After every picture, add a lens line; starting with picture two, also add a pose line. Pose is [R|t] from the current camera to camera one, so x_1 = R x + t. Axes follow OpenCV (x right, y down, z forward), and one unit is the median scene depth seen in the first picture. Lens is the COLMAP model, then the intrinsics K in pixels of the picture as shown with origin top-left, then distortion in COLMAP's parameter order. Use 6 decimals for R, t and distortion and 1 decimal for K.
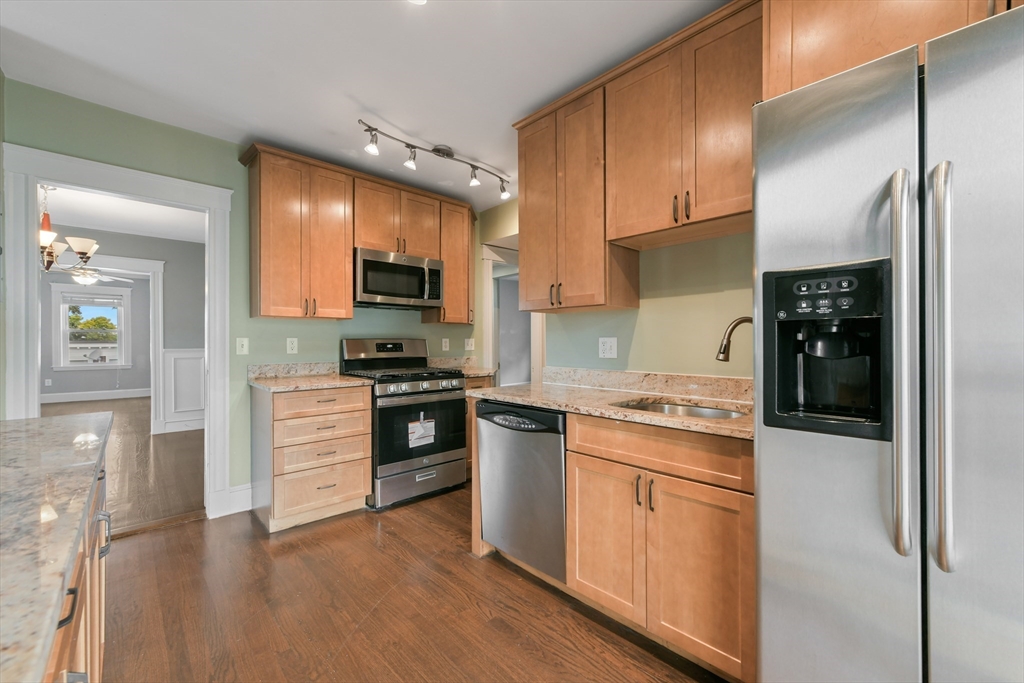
lens RADIAL K [[413.0, 0, 520.9], [0, 413.0, 334.1], [0, 0, 1]] dist [-0.003083, -0.000197]
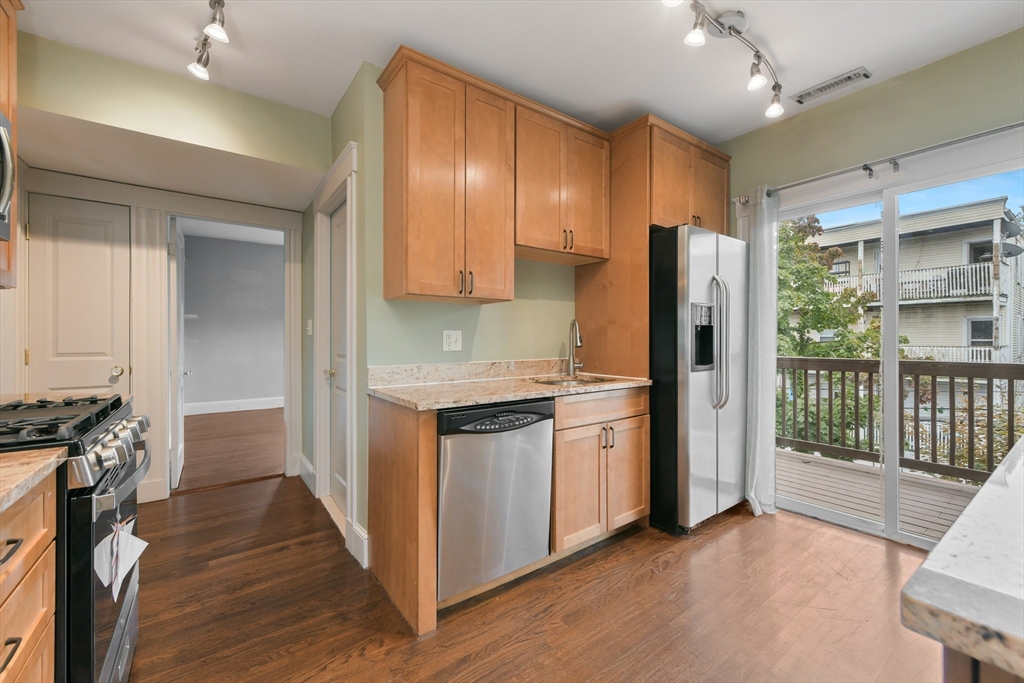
lens RADIAL K [[419.3, 0, 511.5], [0, 419.3, 328.2], [0, 0, 1]] dist [-0.001065, -0.000049]
pose [[0.130505, 0.024881, 0.991135, -0.913544], [-0.017273, 0.999590, -0.022819, 0.028270], [-0.991297, -0.014142, 0.130881, 0.860833]]
